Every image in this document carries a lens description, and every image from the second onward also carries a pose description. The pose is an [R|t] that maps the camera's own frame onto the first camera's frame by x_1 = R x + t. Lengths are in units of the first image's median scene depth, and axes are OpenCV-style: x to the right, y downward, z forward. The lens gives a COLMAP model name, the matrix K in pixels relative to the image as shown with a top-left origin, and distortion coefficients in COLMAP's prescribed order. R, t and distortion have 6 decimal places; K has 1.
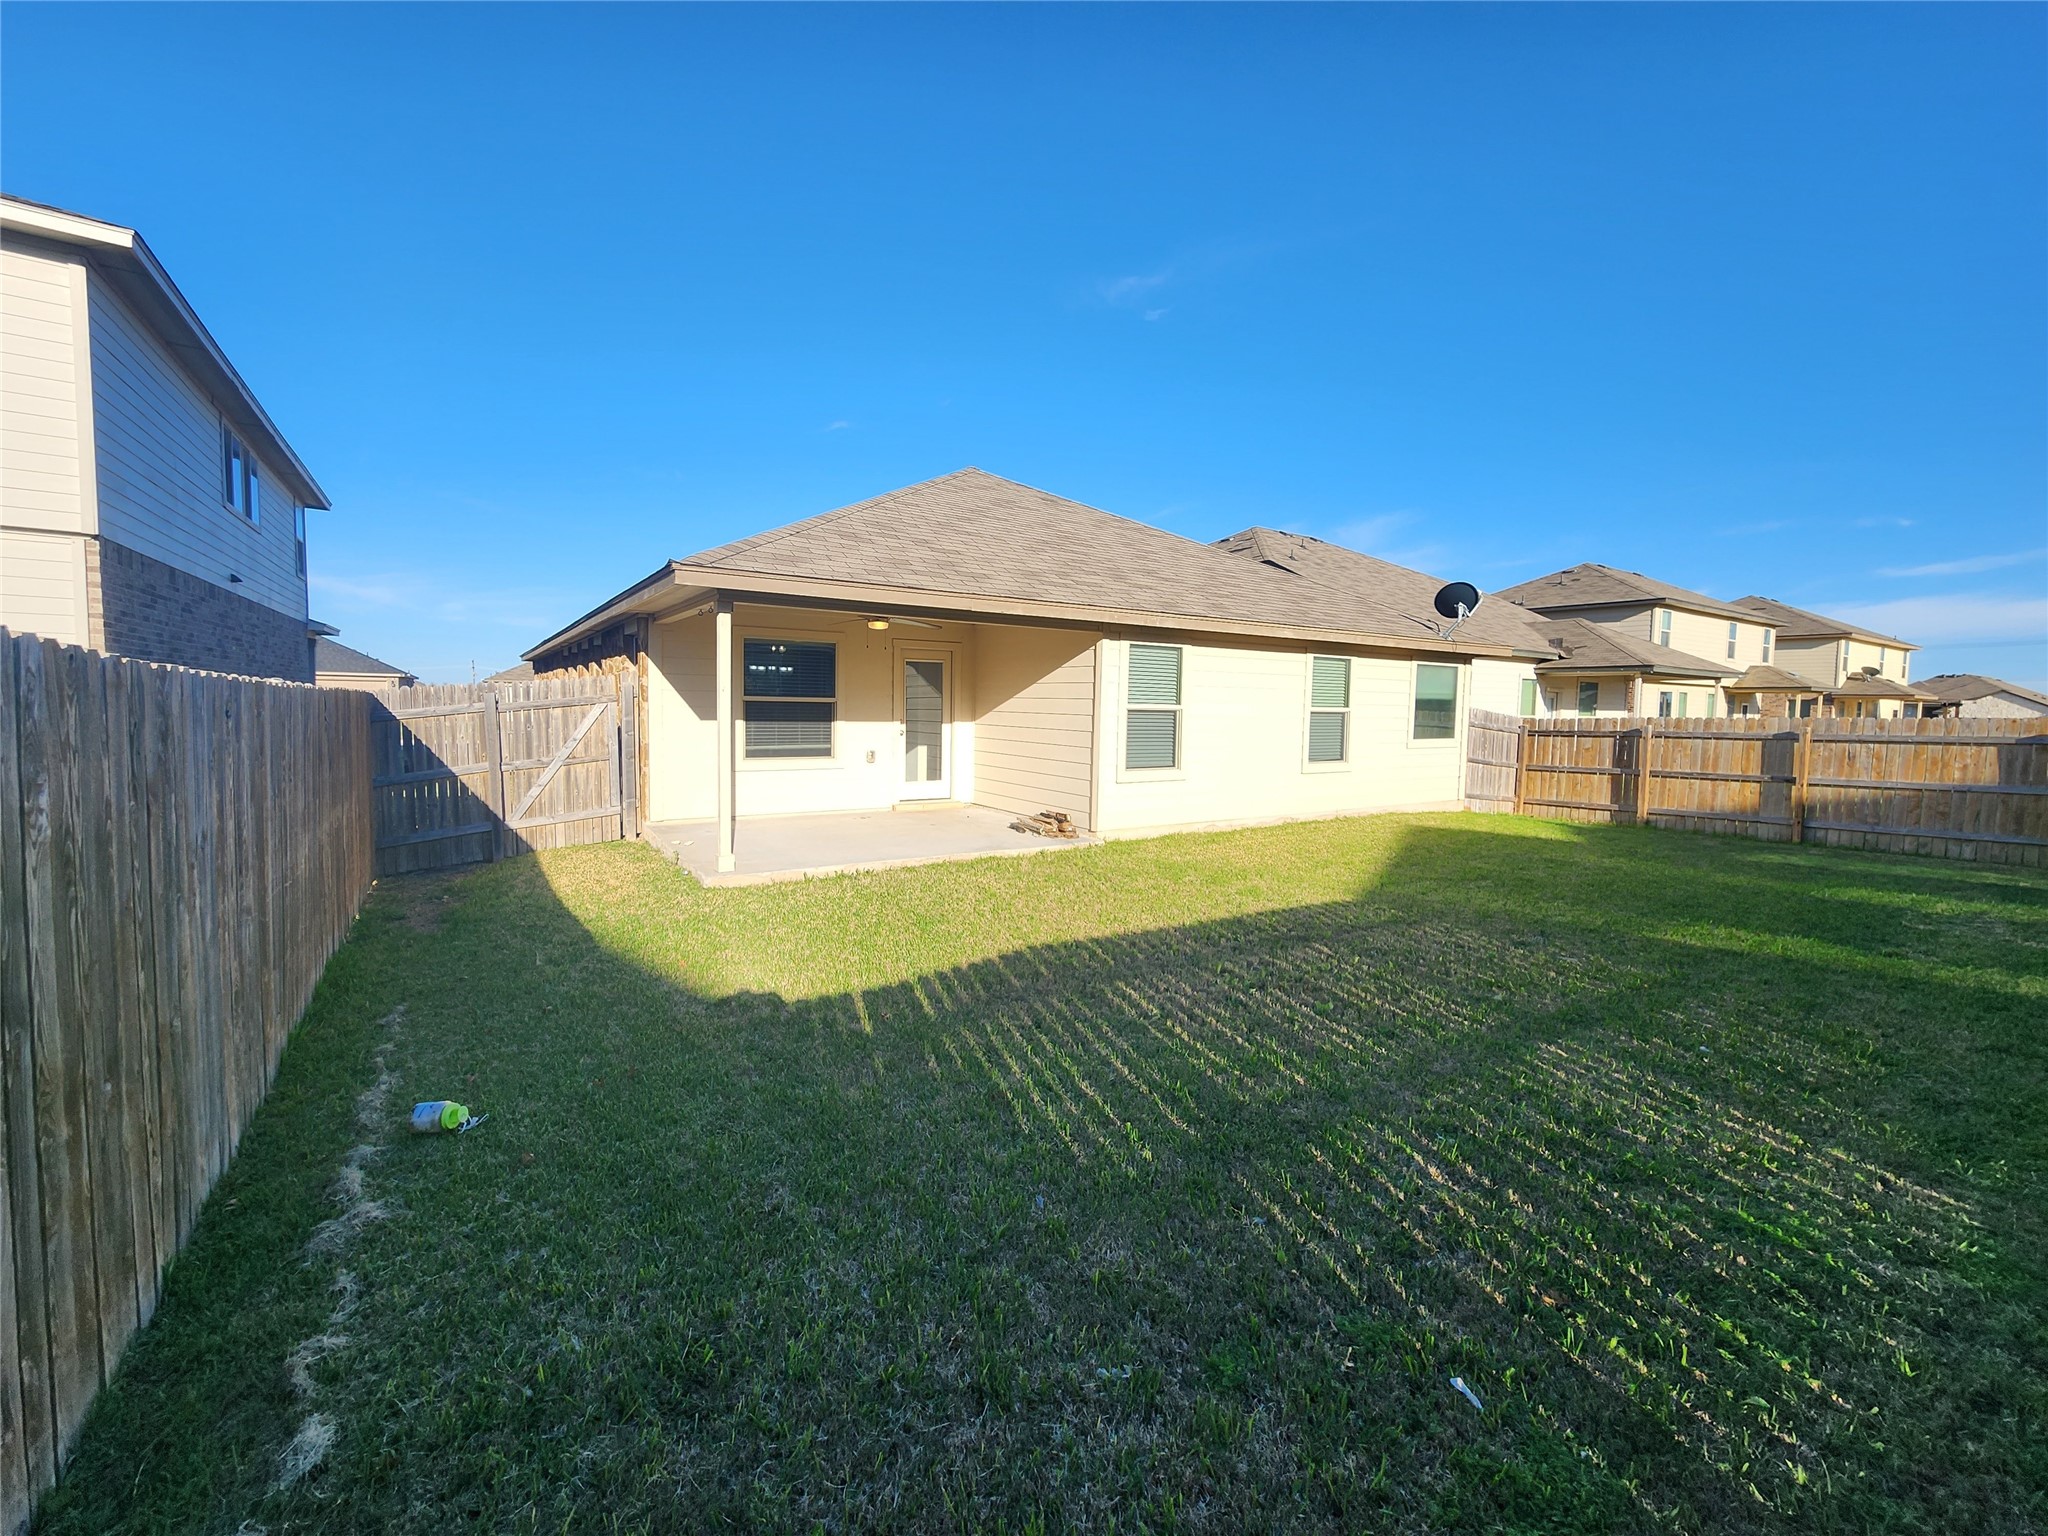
lens RADIAL K [[851.1, 0, 1022.2], [0, 851.1, 761.8], [0, 0, 1]] dist [-0.000240, -0.000124]
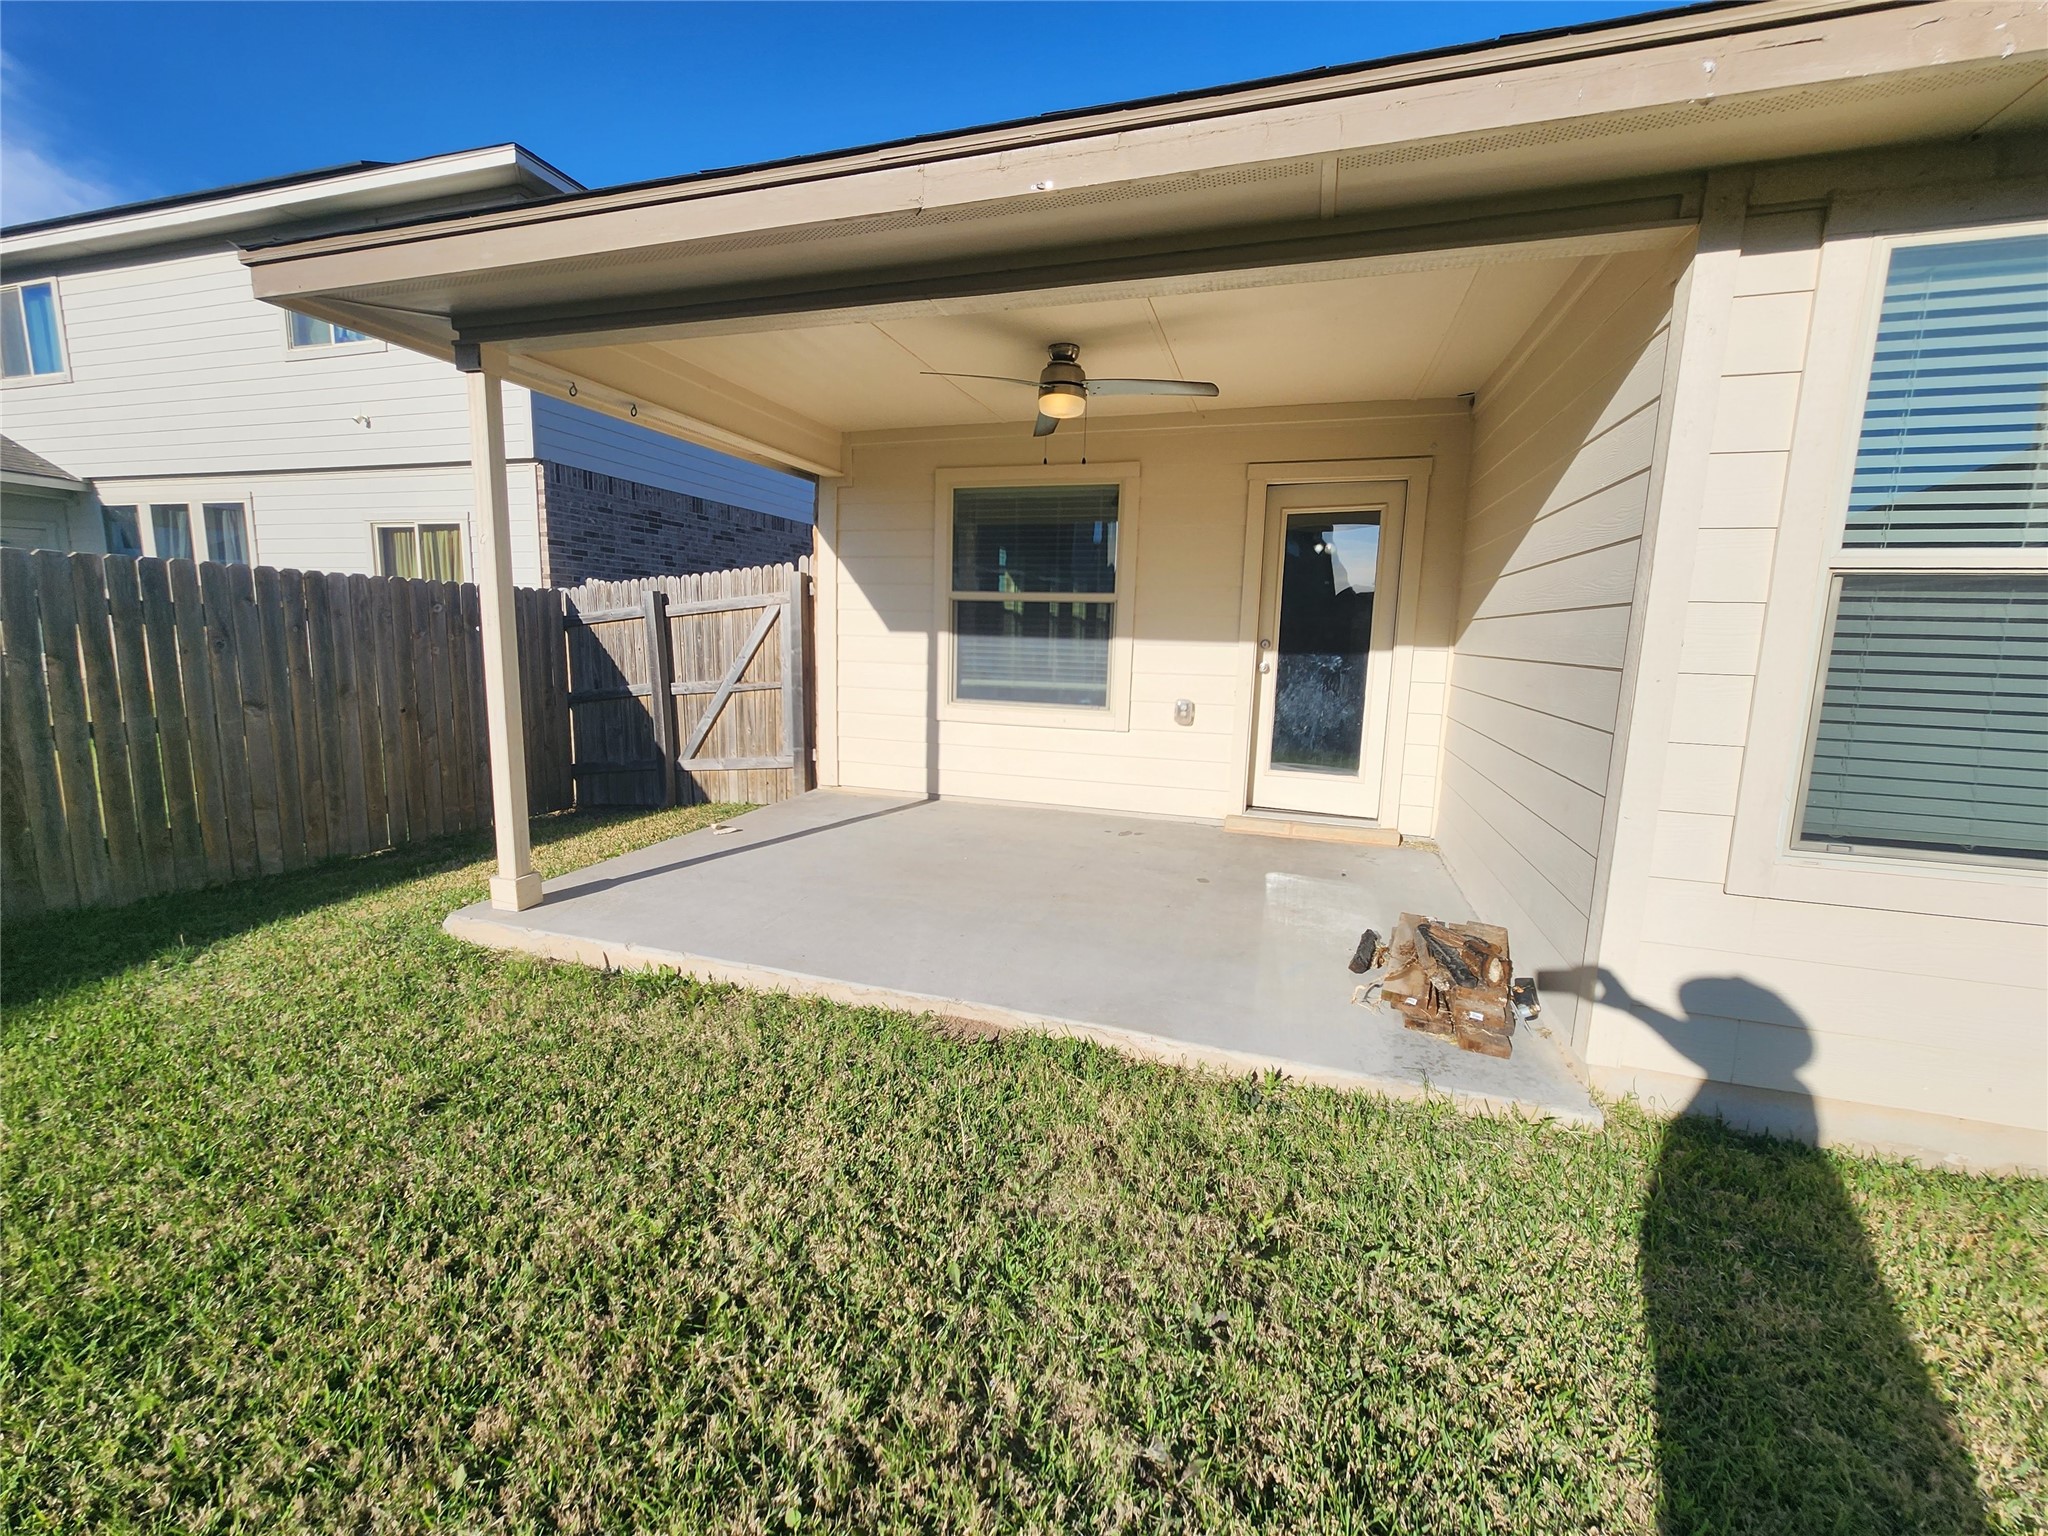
lens RADIAL K [[851.1, 0, 1022.2], [0, 851.1, 761.8], [0, 0, 1]] dist [-0.000240, -0.000124]
pose [[0.606972, 0.116242, -0.786176, 0.170544], [-0.068029, 0.993214, 0.094332, -0.019928], [0.791806, -0.003774, 0.610761, 0.678950]]
